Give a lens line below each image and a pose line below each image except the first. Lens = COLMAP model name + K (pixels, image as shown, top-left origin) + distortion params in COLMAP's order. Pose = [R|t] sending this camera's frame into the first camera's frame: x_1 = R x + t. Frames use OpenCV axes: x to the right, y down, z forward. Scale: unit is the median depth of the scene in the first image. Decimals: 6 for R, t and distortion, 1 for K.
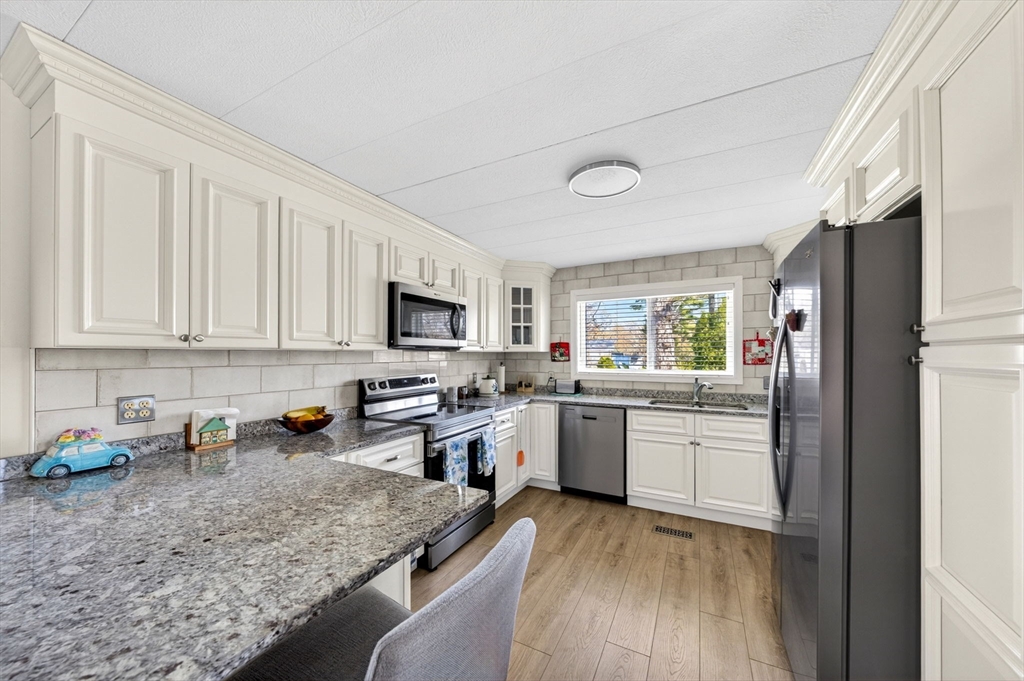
lens RADIAL K [[357.0, 0, 513.1], [0, 357.0, 355.3], [0, 0, 1]] dist [-0.005803, -0.000058]
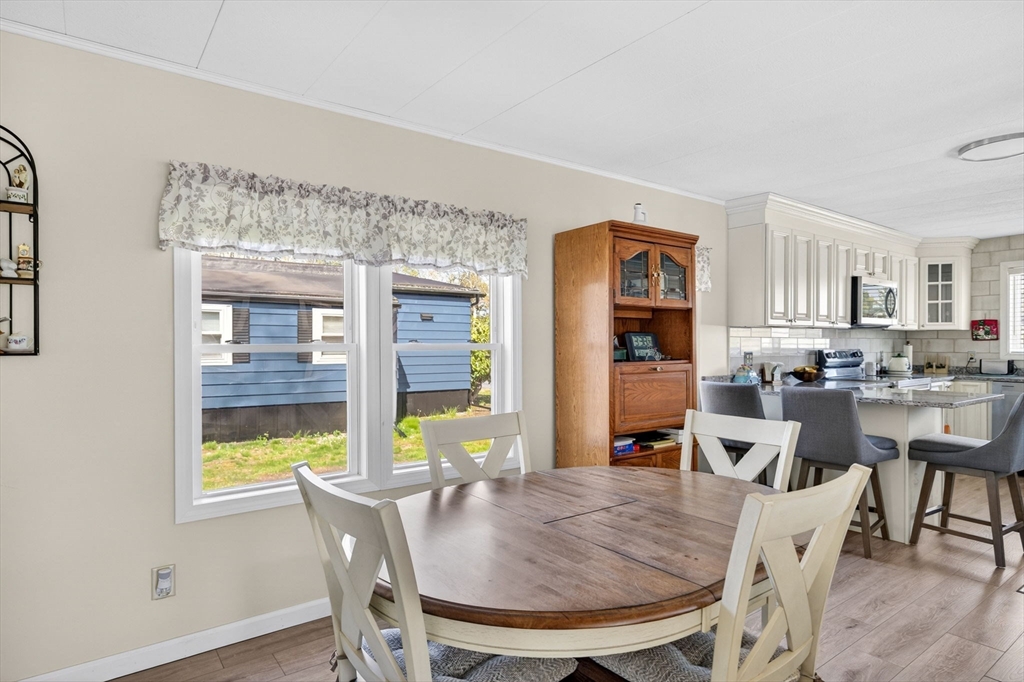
lens RADIAL K [[577.3, 0, 511.9], [0, 577.3, 344.5], [0, 0, 1]] dist [-0.006364, -0.001848]
pose [[0.899052, 0.003720, -0.437826, -0.340363], [-0.002742, 0.999992, 0.002866, 0.029103], [0.437833, -0.001376, 0.899055, -0.928446]]
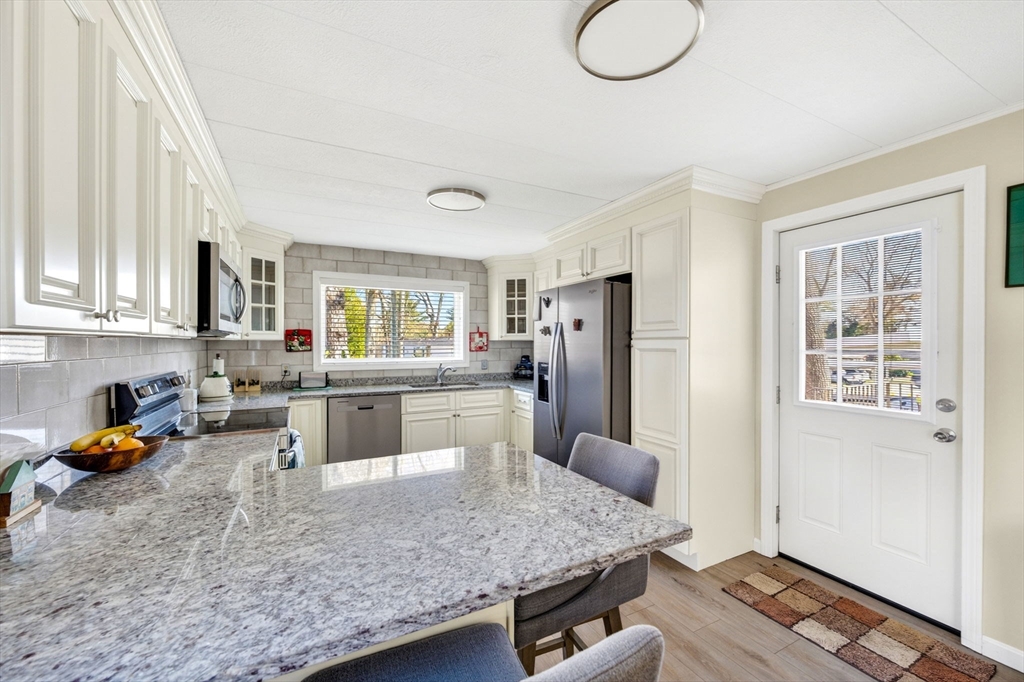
lens RADIAL K [[407.4, 0, 511.2], [0, 407.4, 346.3], [0, 0, 1]] dist [0.000812, -0.000012]
pose [[0.578553, -0.004970, 0.815630, -0.402290], [0.001415, 0.999986, 0.005089, 0.000432], [-0.815644, -0.001790, 0.578552, 0.020075]]
